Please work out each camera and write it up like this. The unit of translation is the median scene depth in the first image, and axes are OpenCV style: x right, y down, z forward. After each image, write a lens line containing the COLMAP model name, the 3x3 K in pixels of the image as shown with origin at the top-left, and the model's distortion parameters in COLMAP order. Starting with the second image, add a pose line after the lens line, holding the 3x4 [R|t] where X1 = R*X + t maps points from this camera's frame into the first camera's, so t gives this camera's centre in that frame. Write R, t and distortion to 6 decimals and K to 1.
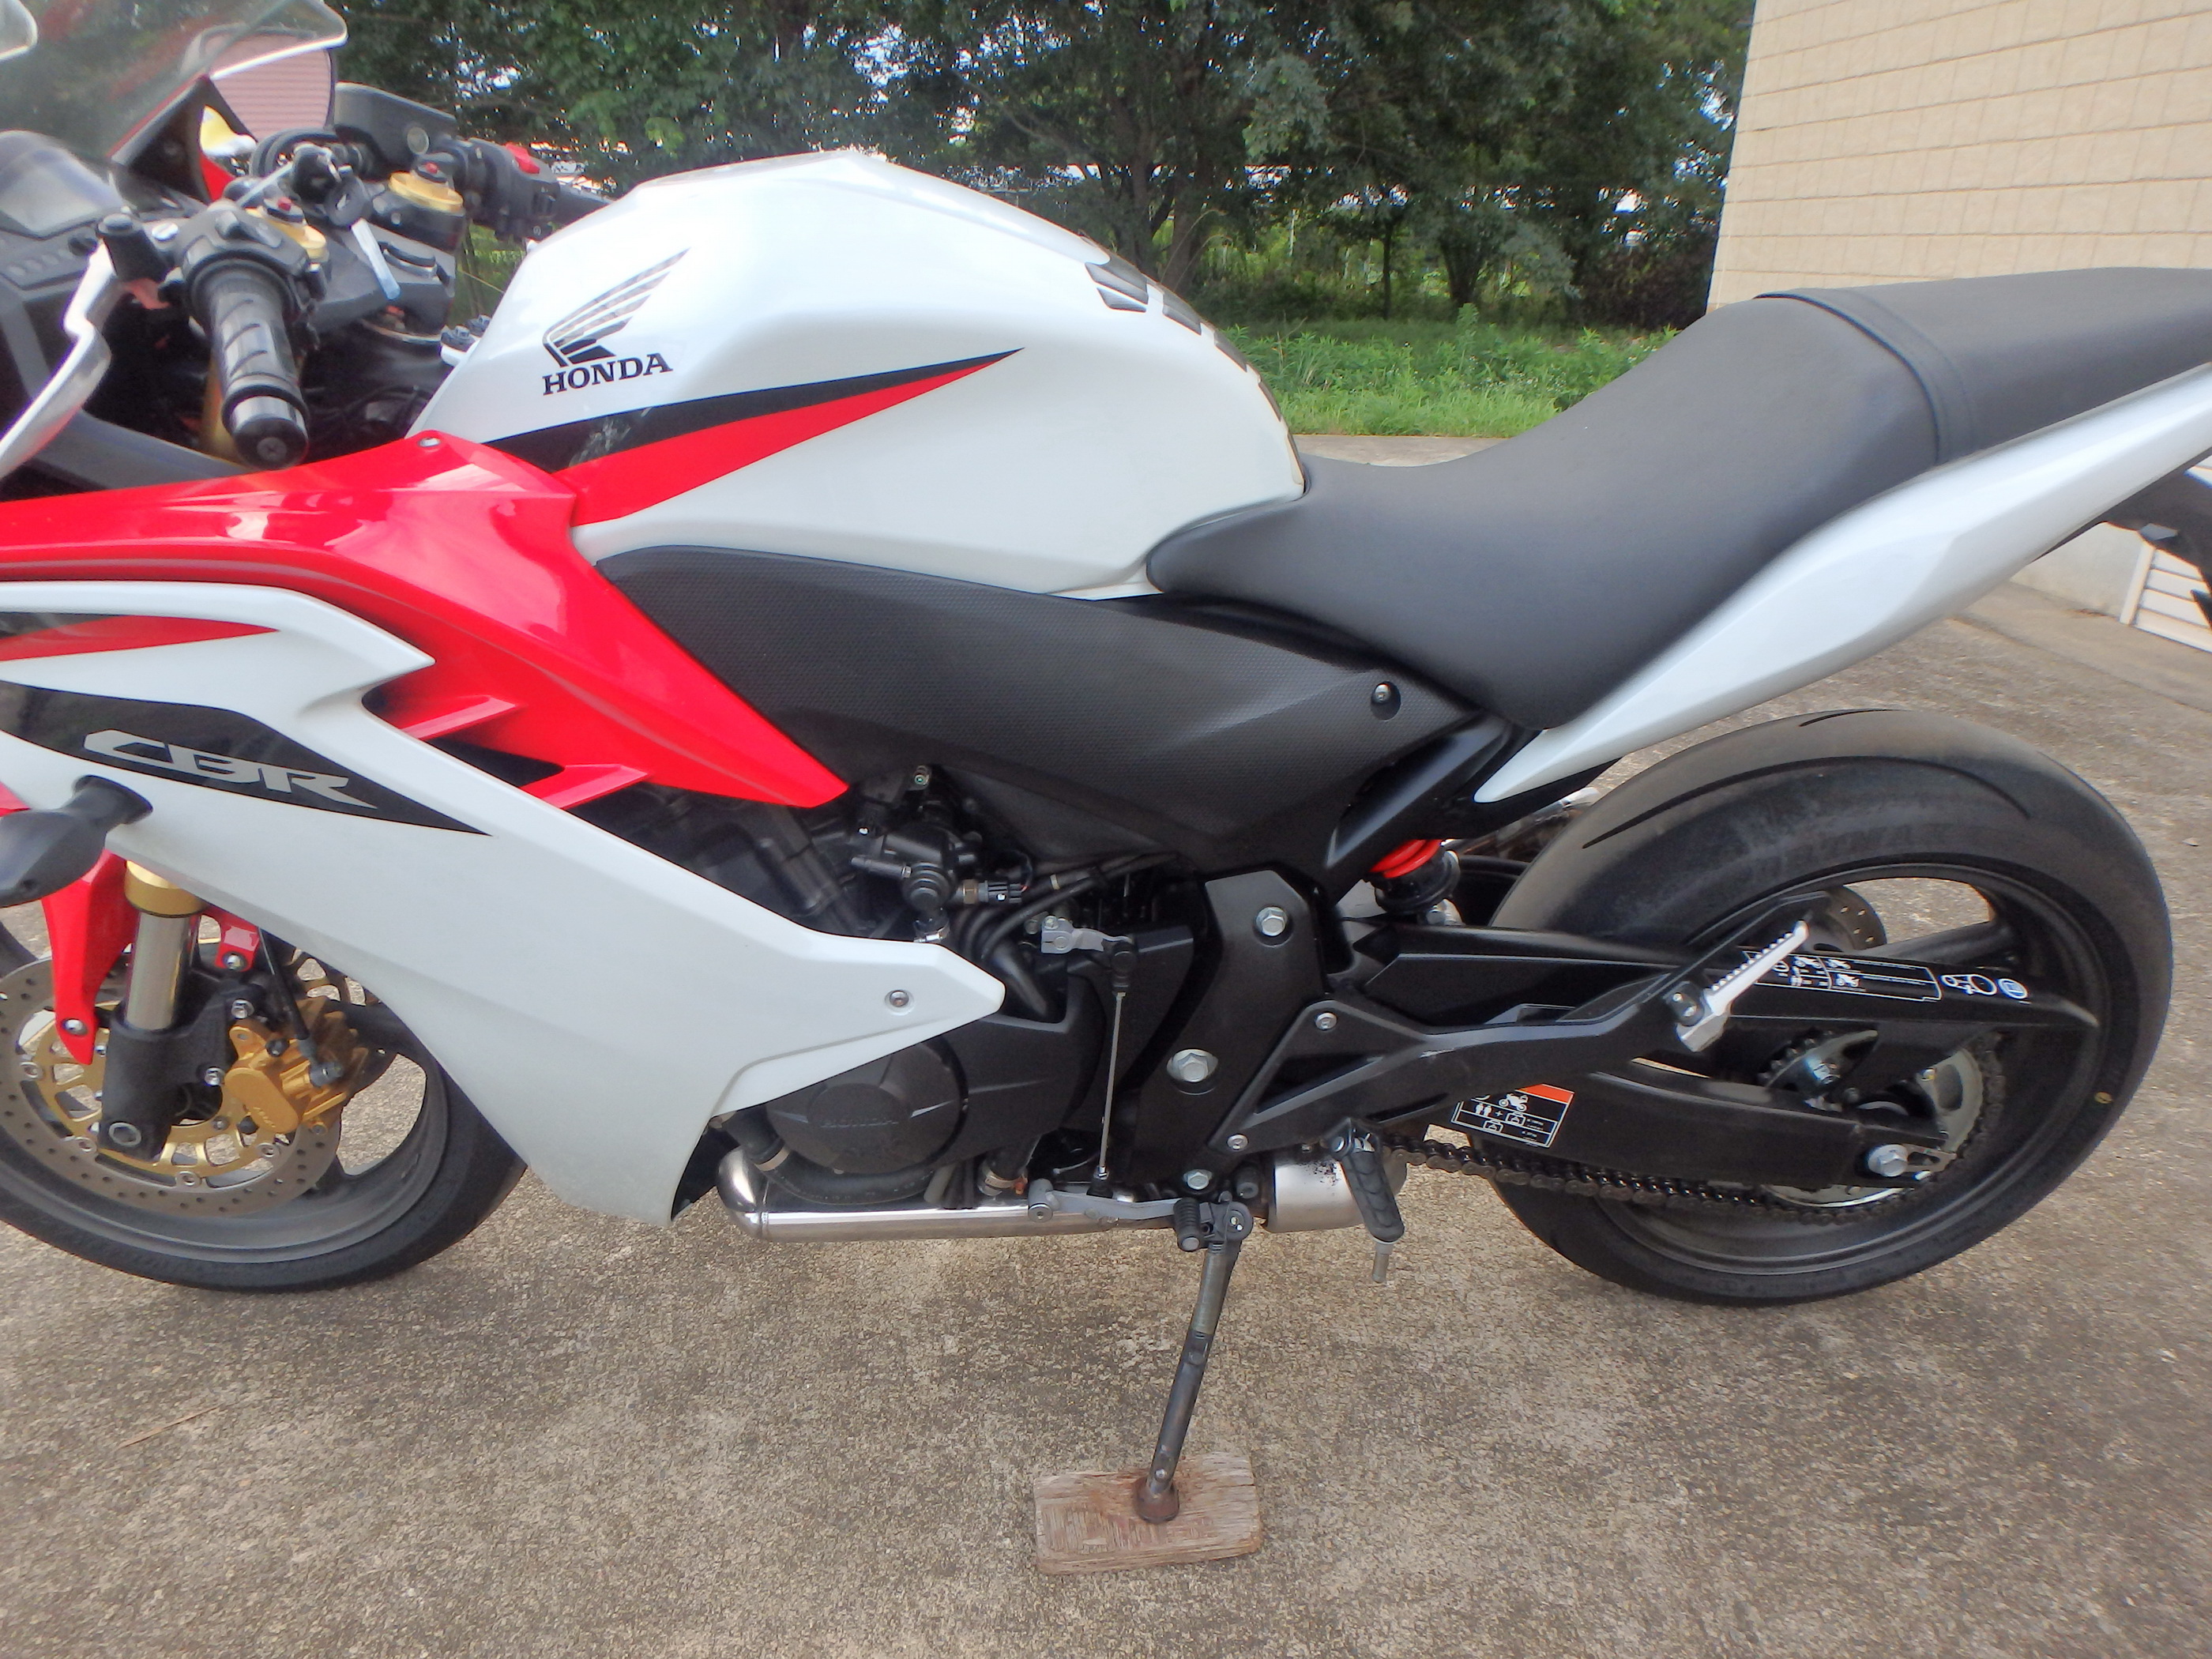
lens RADIAL K [[1370.9, 0, 1108.3], [0, 1370.9, 826.8], [0, 0, 1]] dist [-0.046847, 0.013372]
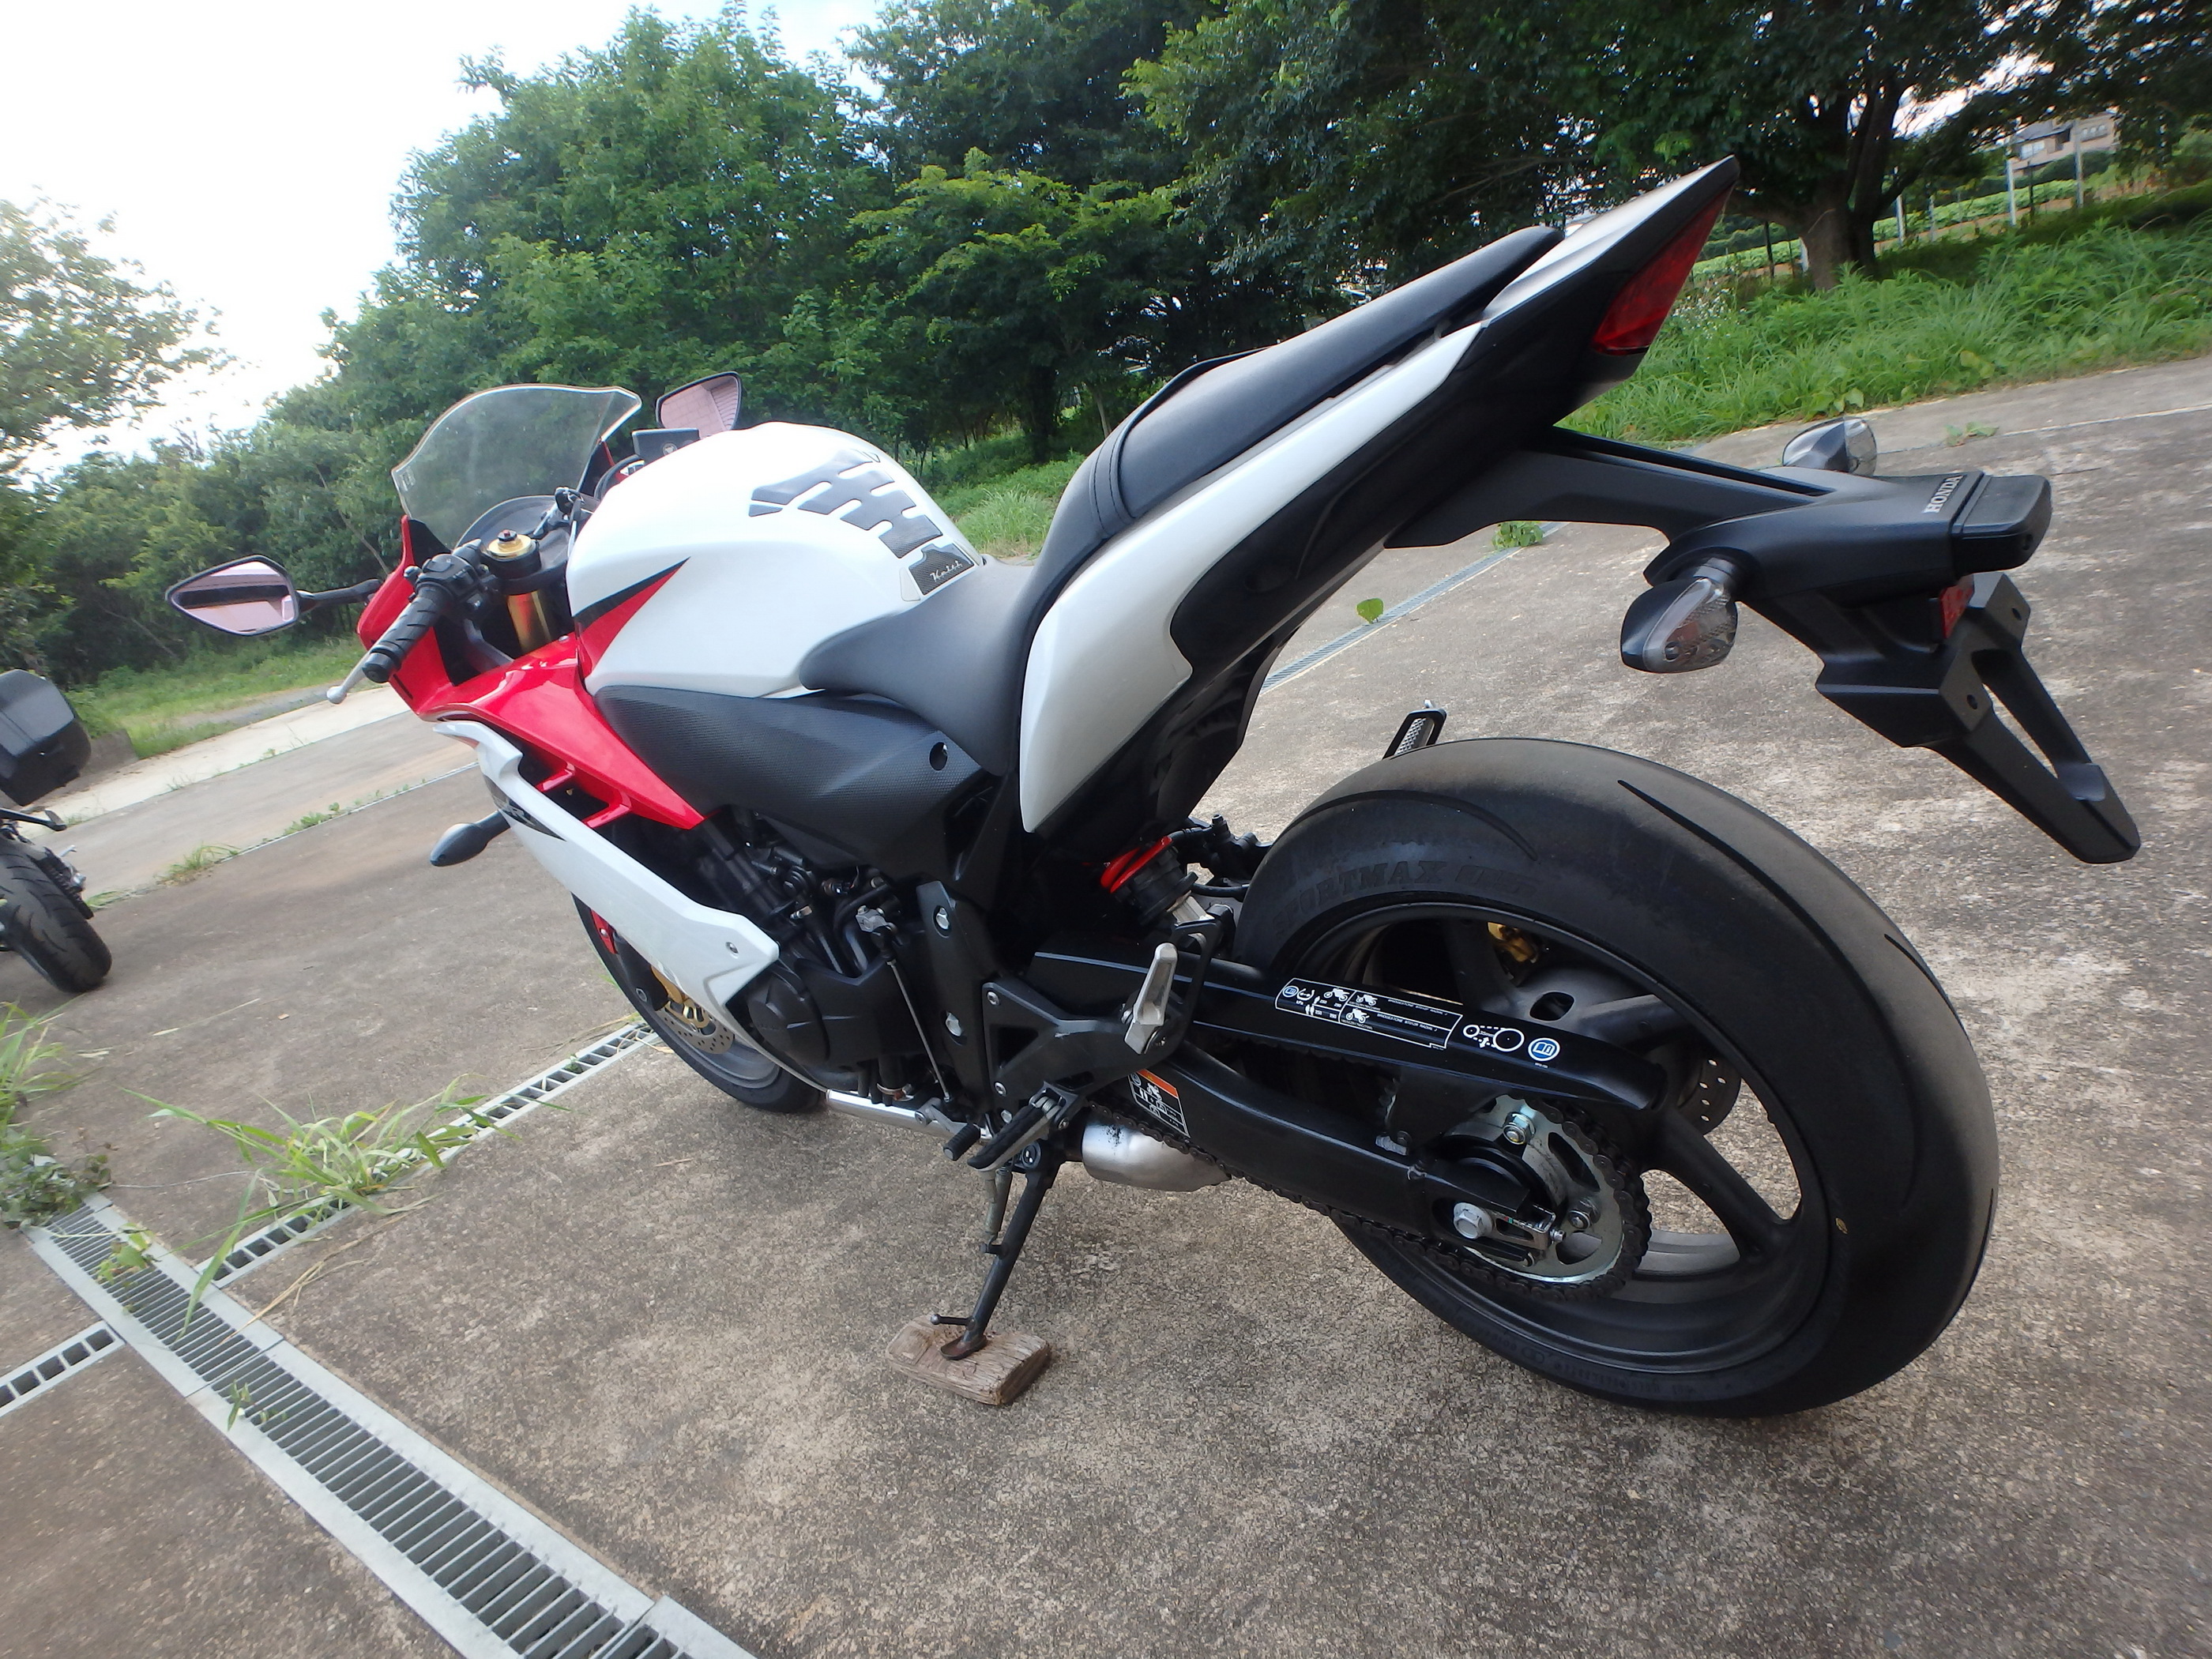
lens RADIAL K [[1370.9, 0, 1116.5], [0, 1370.9, 832.9], [0, 0, 1]] dist [-0.046847, 0.013372]
pose [[0.691330, 0.017603, -0.722325, 1.086324], [-0.021797, 0.999756, 0.003502, -0.020775], [0.722210, 0.013324, 0.691545, 0.165965]]
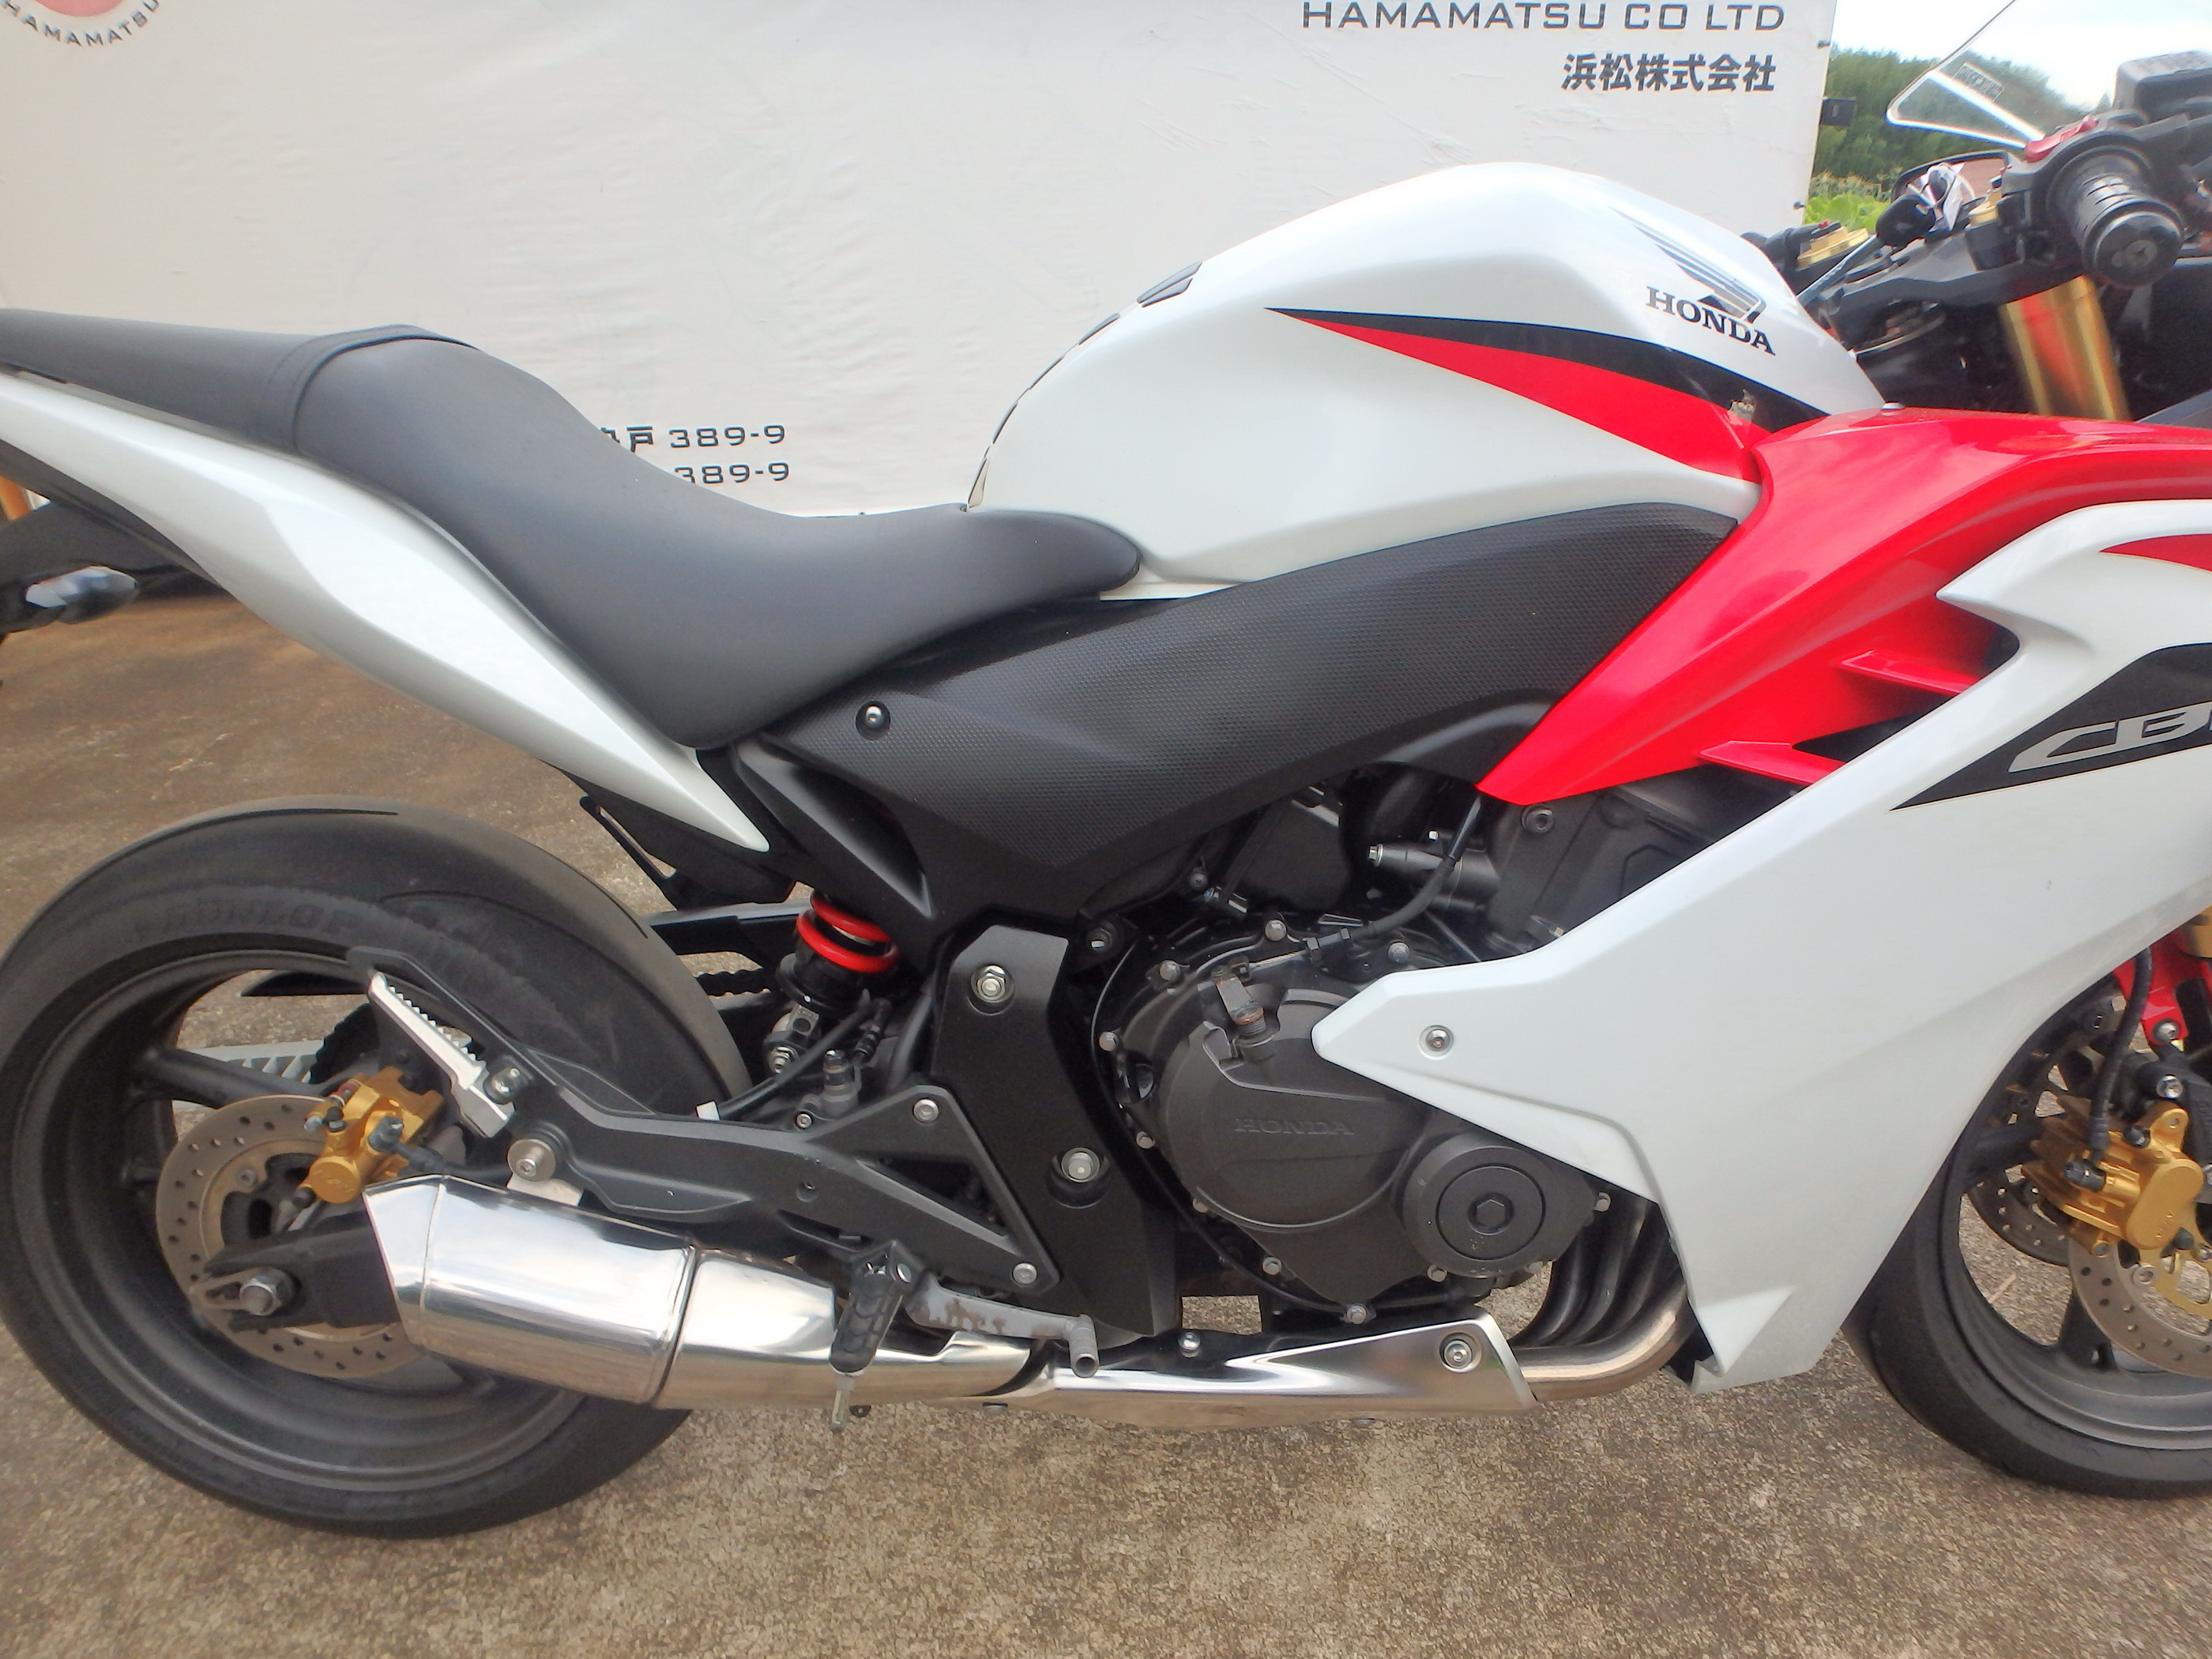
lens RADIAL K [[1370.9, 0, 1134.4], [0, 1370.9, 834.1], [0, 0, 1]] dist [-0.046847, 0.013372]
pose [[-0.999487, -0.005934, 0.031470, -0.003776], [0.019174, 0.676206, 0.736463, -0.703378], [-0.025650, 0.736688, -0.675746, 1.587530]]
